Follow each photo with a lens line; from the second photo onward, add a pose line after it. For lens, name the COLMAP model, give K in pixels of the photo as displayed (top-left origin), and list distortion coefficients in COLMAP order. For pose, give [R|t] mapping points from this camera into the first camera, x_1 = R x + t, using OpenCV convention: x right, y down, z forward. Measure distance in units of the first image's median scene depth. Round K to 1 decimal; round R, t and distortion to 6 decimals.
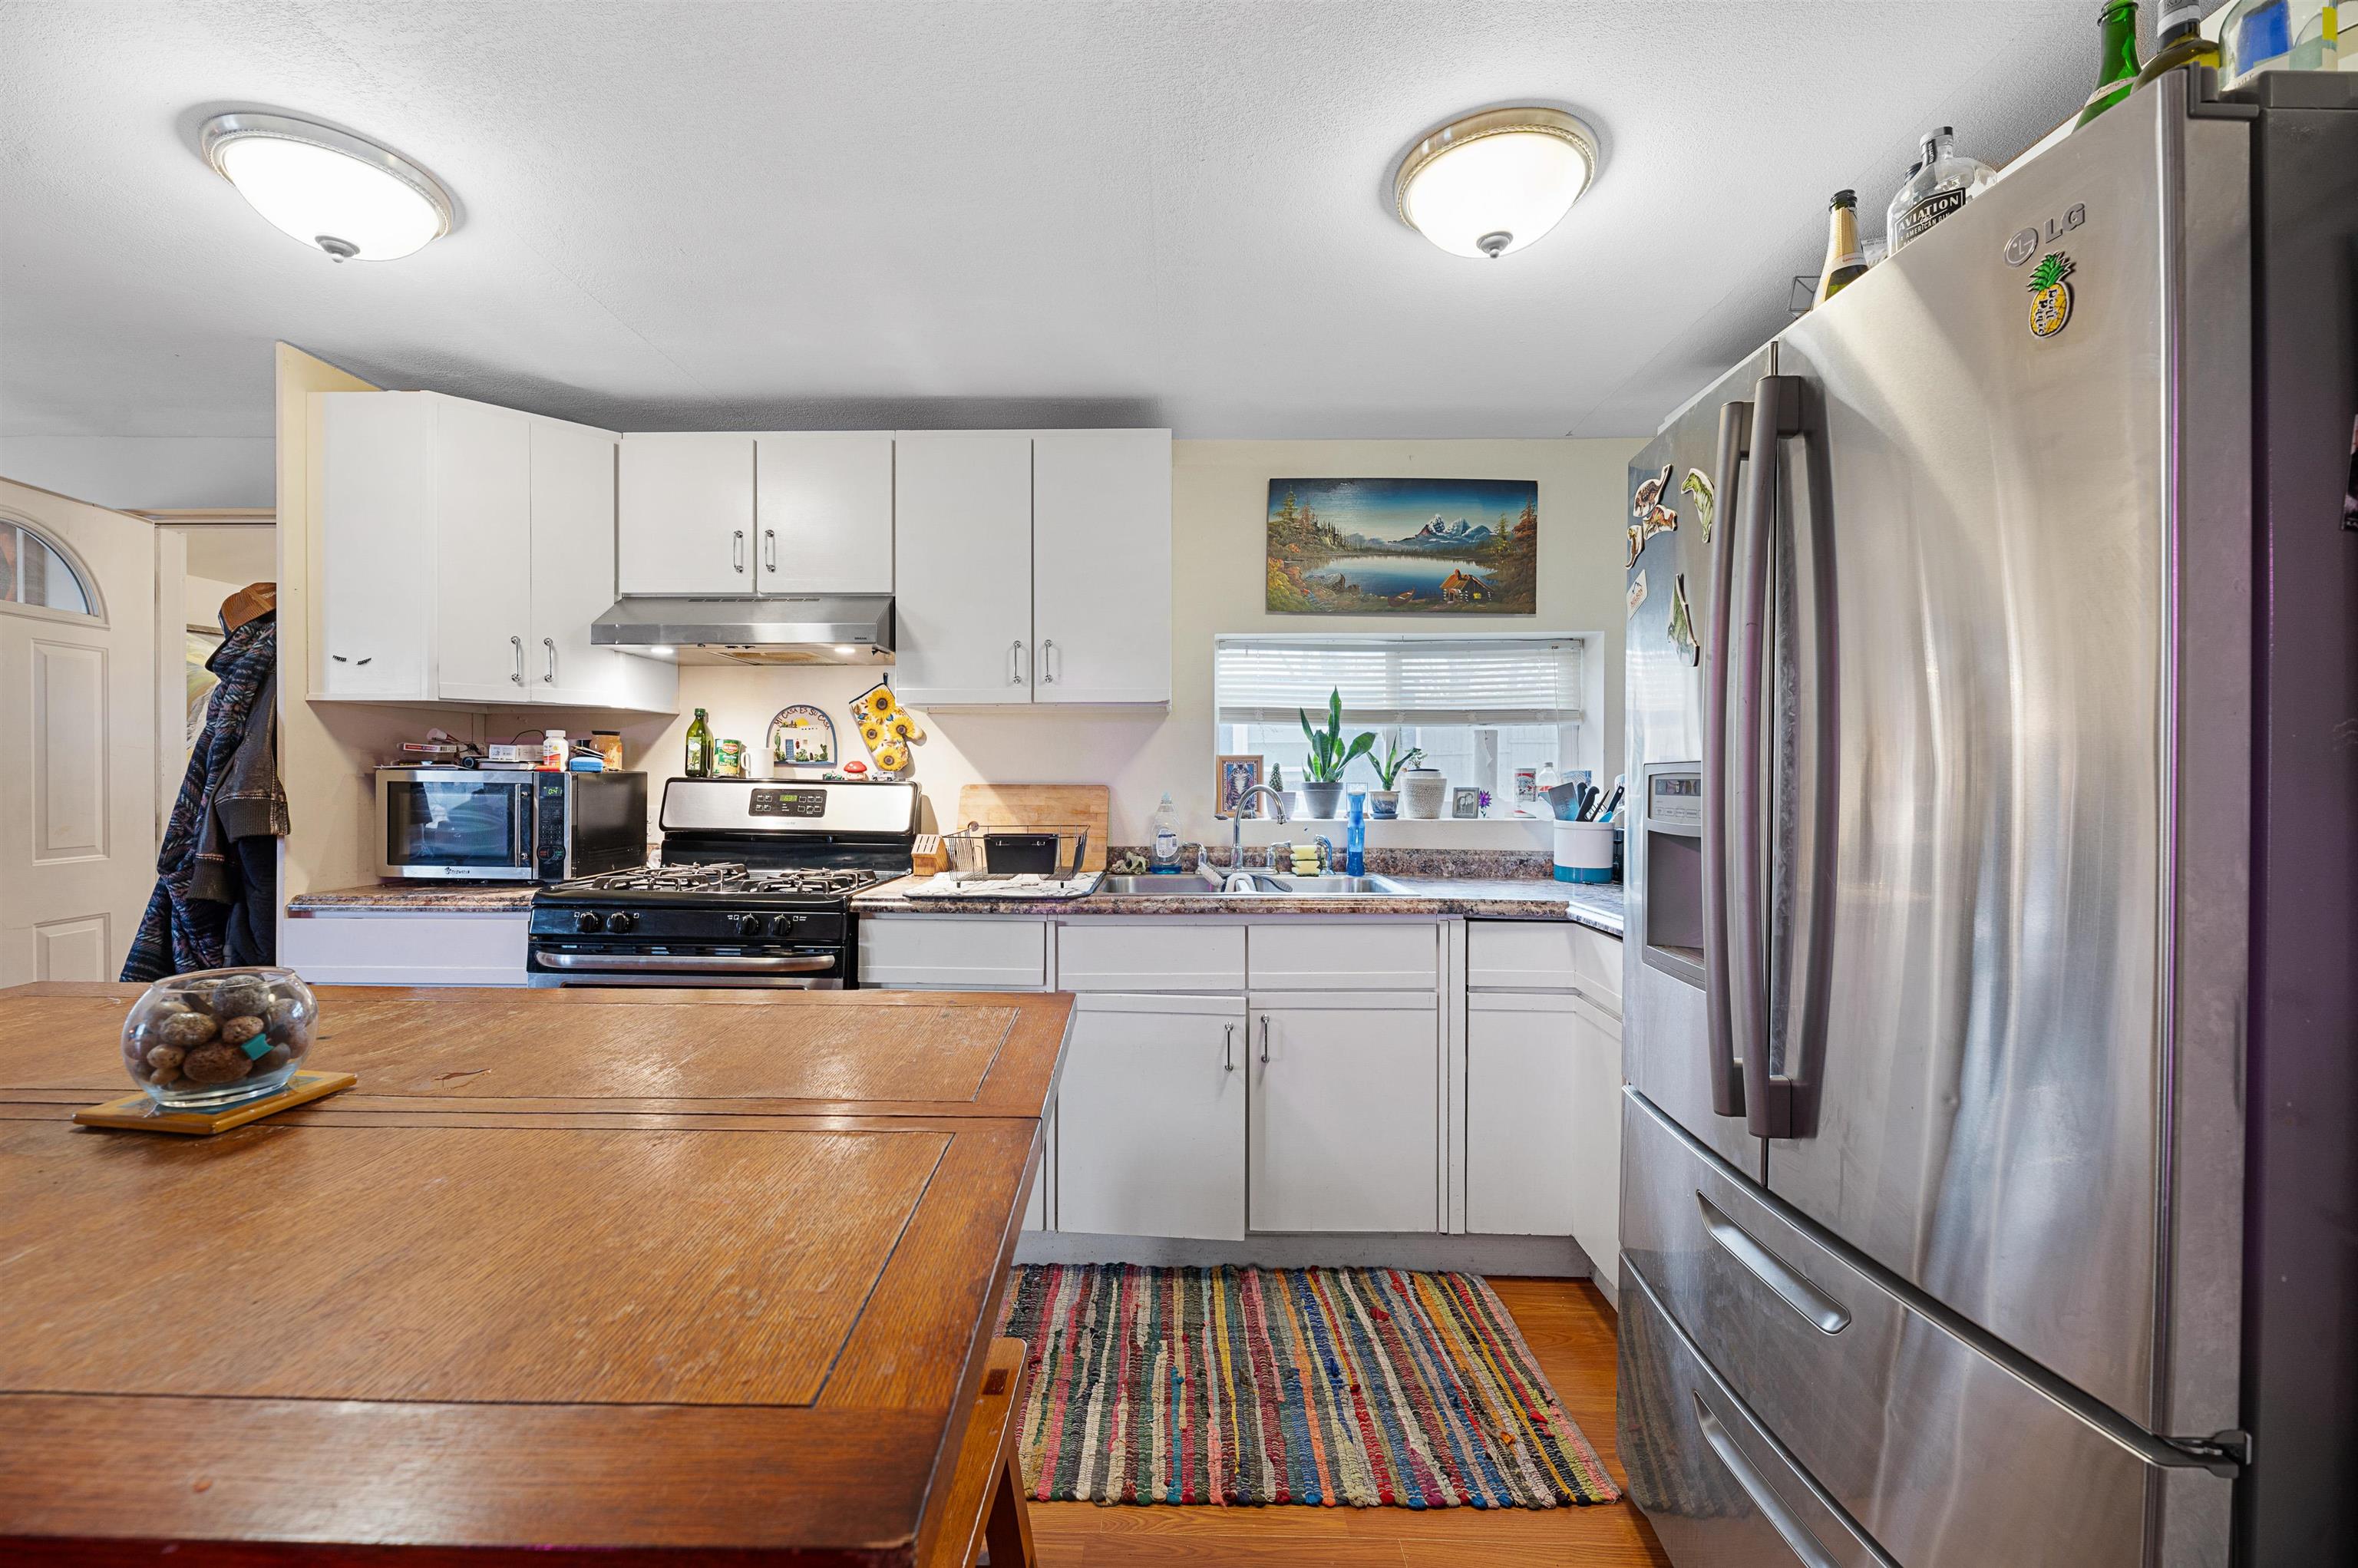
lens RADIAL K [[937.0, 0, 1200.1], [0, 937.0, 785.0], [0, 0, 1]] dist [-0.007162, -0.002620]
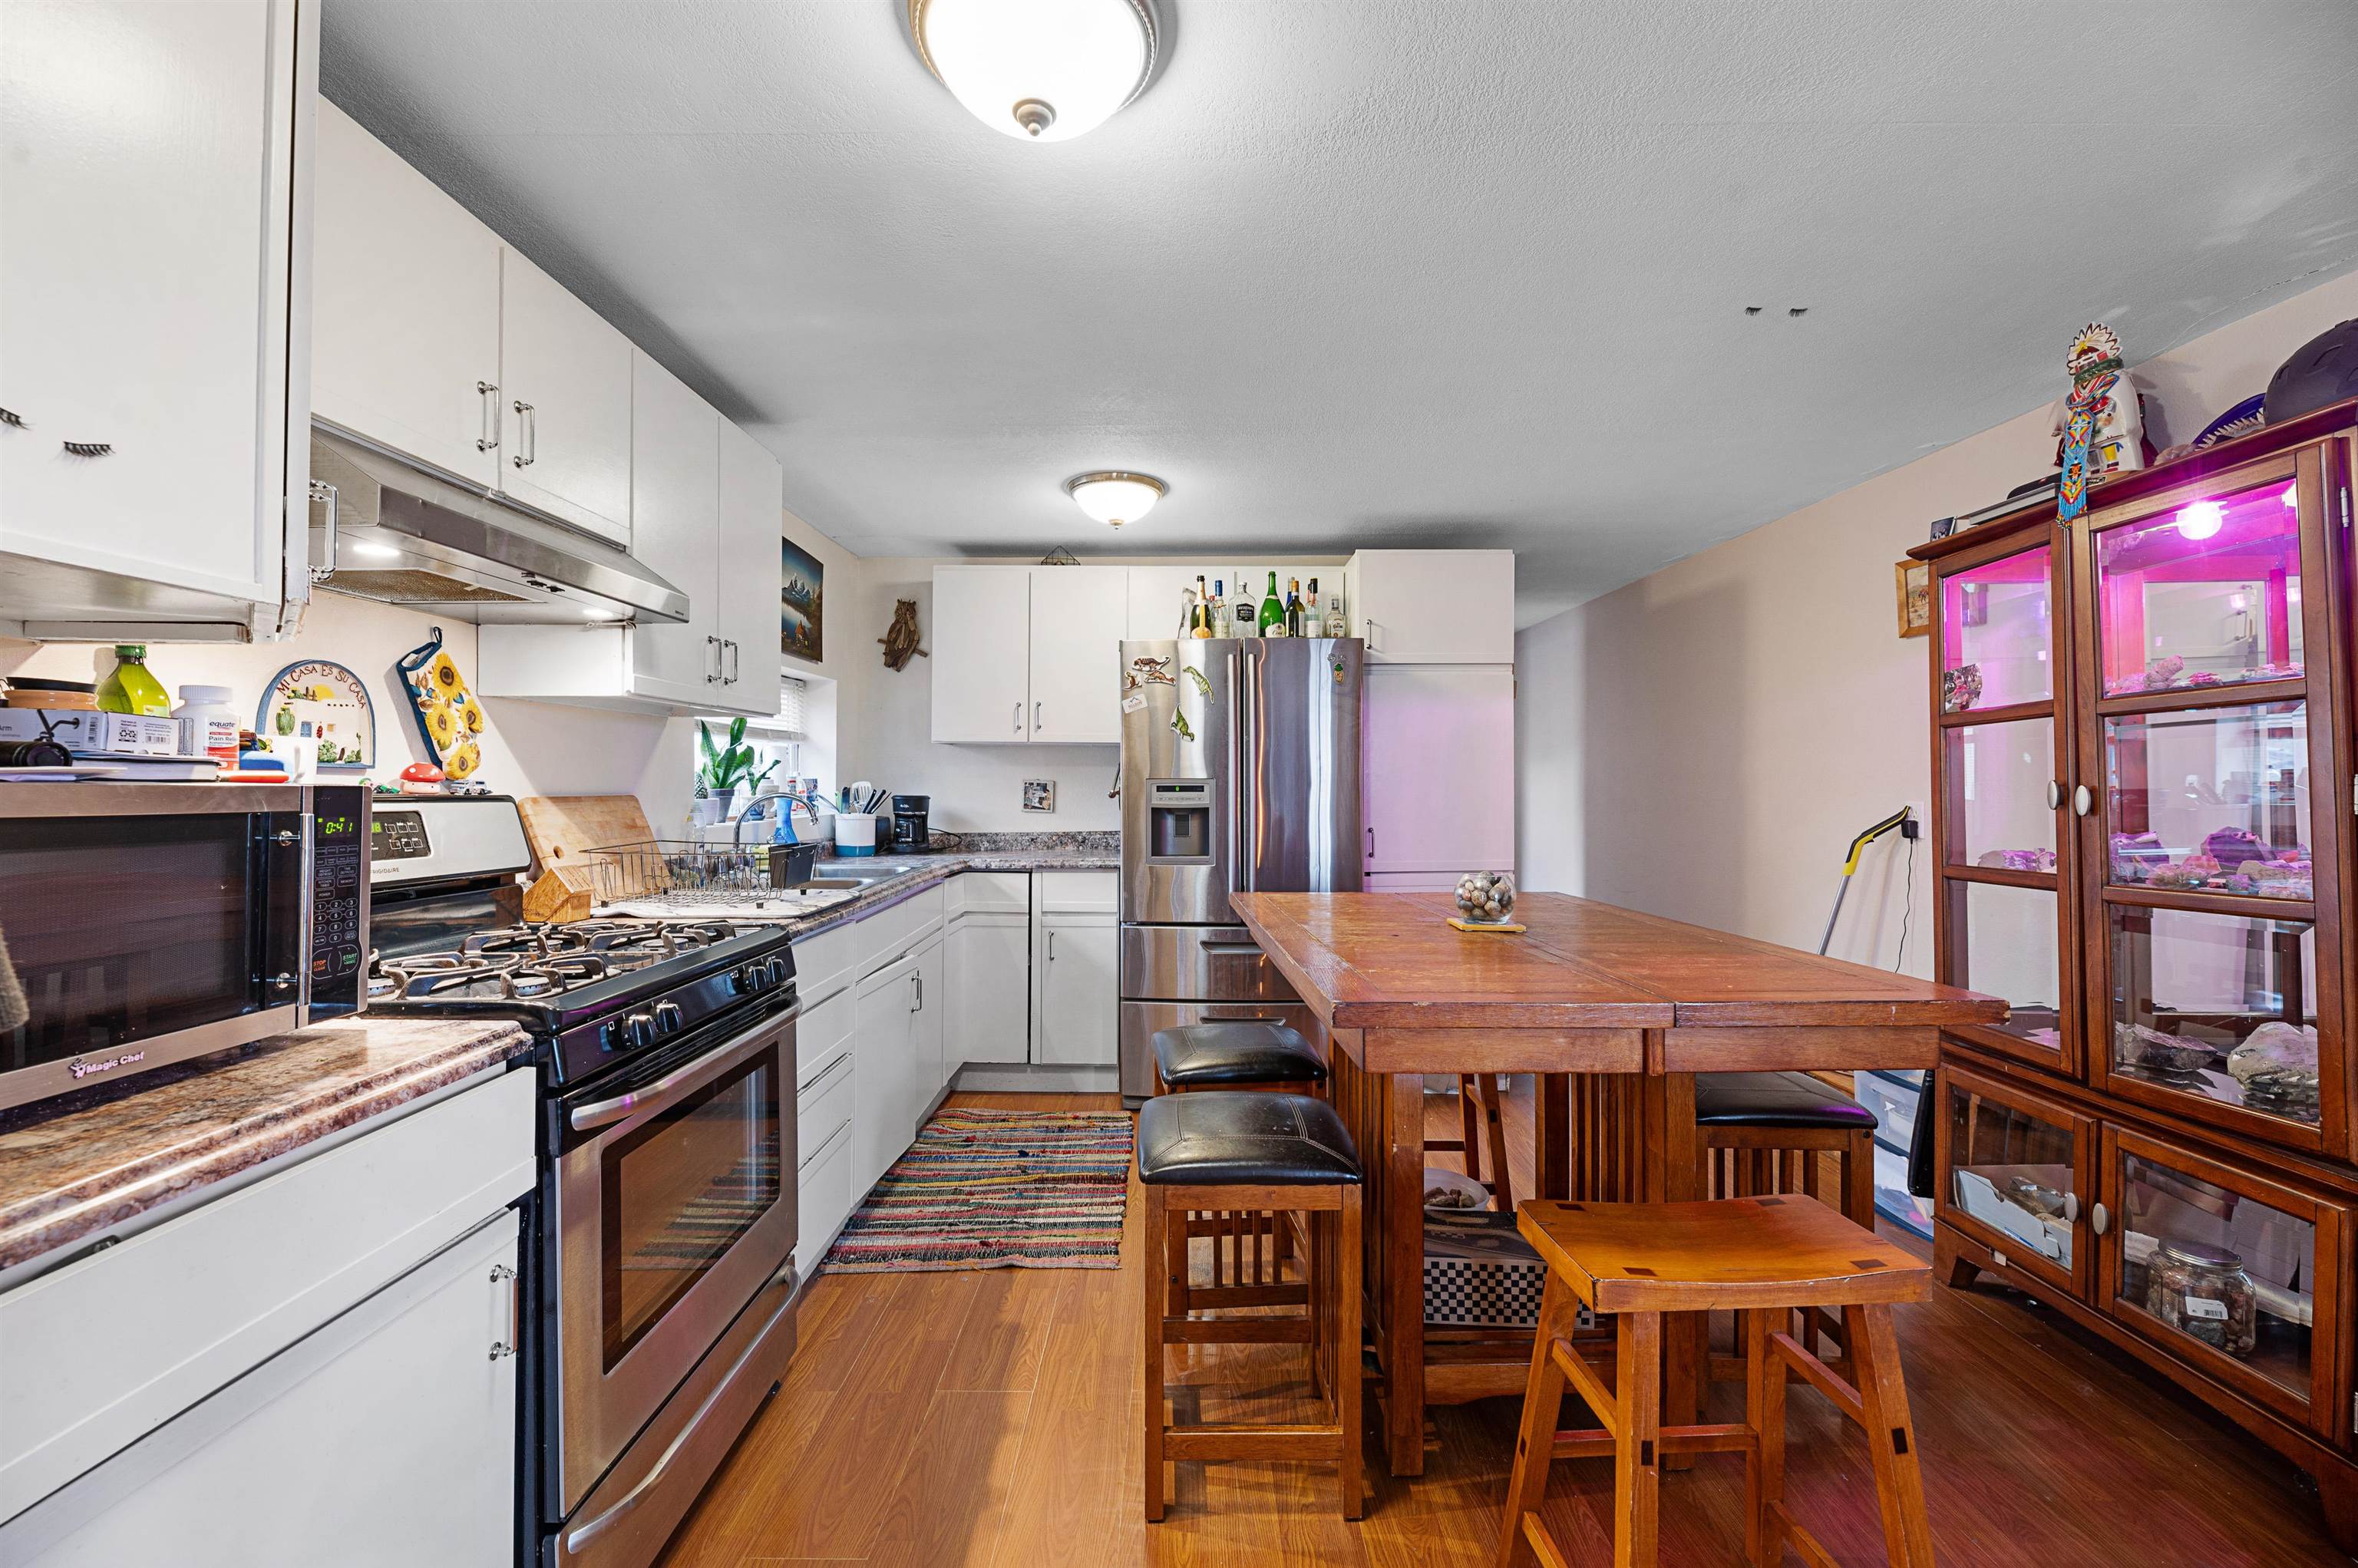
lens RADIAL K [[937.0, 0, 1164.6], [0, 937.0, 784.4], [0, 0, 1]] dist [-0.007162, -0.002620]
pose [[-0.008410, 0.003793, 0.999957, -1.430426], [-0.007239, 0.999966, -0.003854, -0.017982], [-0.999938, -0.007271, -0.008382, 0.732428]]
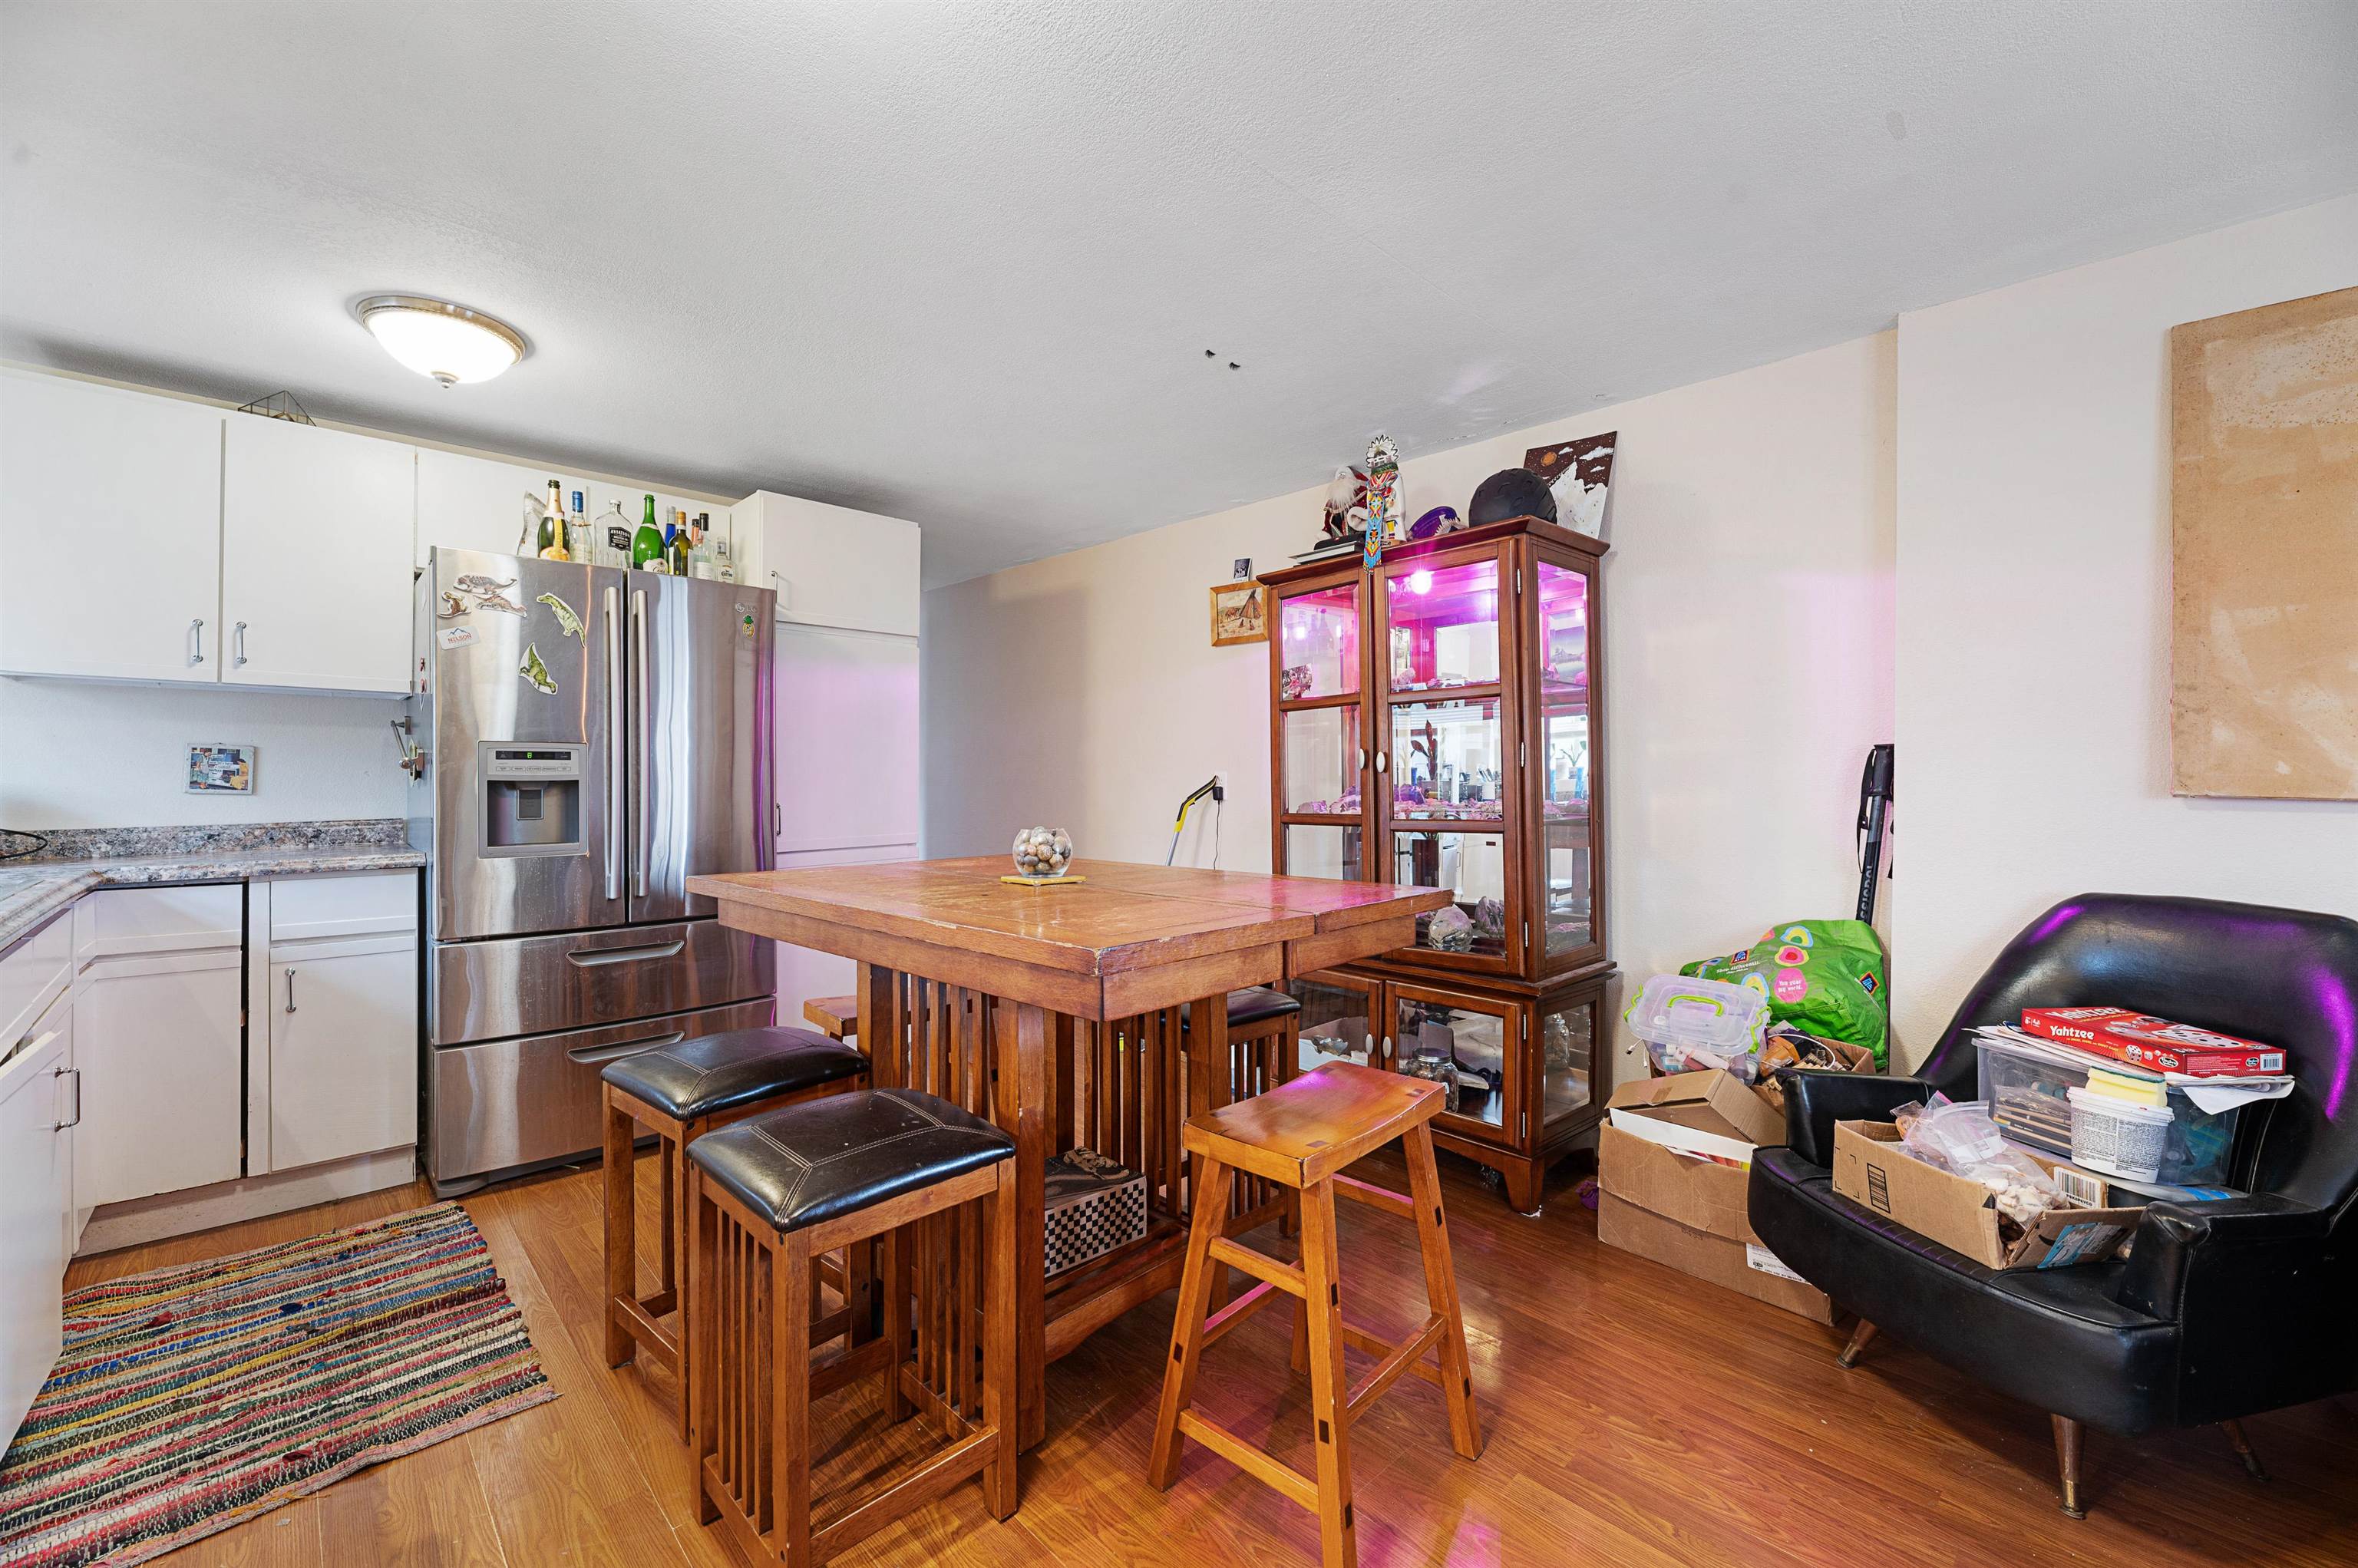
lens RADIAL K [[937.0, 0, 1172.2], [0, 937.0, 782.8], [0, 0, 1]] dist [-0.007162, -0.002620]
pose [[-0.708773, -0.001525, 0.705435, -1.252964], [-0.003104, 0.999995, -0.000957, 0.020609], [-0.705430, -0.002868, -0.708774, 0.989357]]
